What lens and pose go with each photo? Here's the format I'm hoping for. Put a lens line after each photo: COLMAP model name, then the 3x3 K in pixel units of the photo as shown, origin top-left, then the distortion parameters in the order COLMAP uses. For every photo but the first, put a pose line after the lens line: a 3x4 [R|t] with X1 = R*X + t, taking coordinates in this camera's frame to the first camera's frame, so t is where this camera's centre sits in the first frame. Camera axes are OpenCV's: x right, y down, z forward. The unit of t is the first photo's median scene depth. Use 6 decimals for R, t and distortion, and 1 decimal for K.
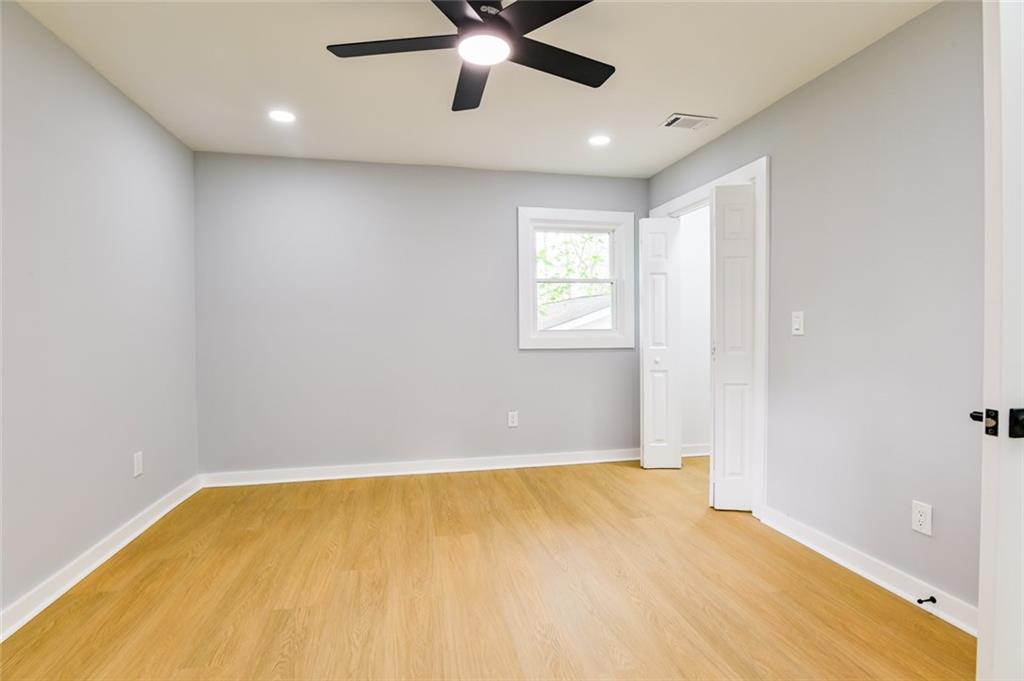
lens RADIAL K [[499.3, 0, 512.0], [0, 499.3, 340.5], [0, 0, 1]] dist [-0.020624, -0.000317]
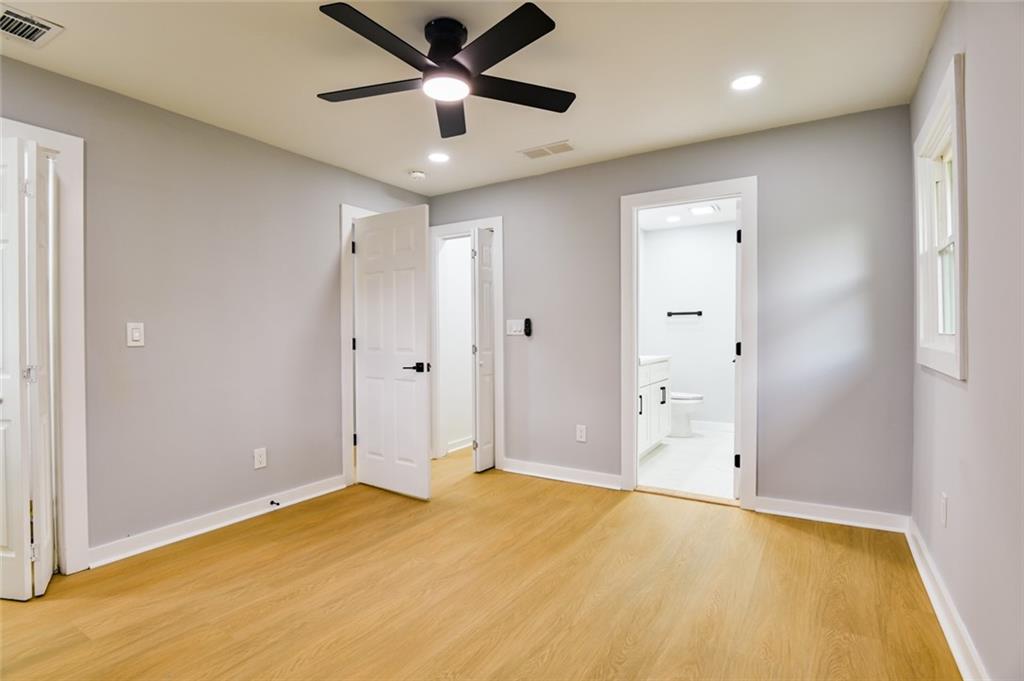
lens RADIAL K [[499.3, 0, 512.0], [0, 499.3, 340.5], [0, 0, 1]] dist [-0.020624, -0.000317]
pose [[-0.716787, 0.002316, 0.697288, -0.873769], [0.027124, 0.999330, 0.024563, -0.036072], [-0.696764, 0.036520, -0.716370, 1.587913]]
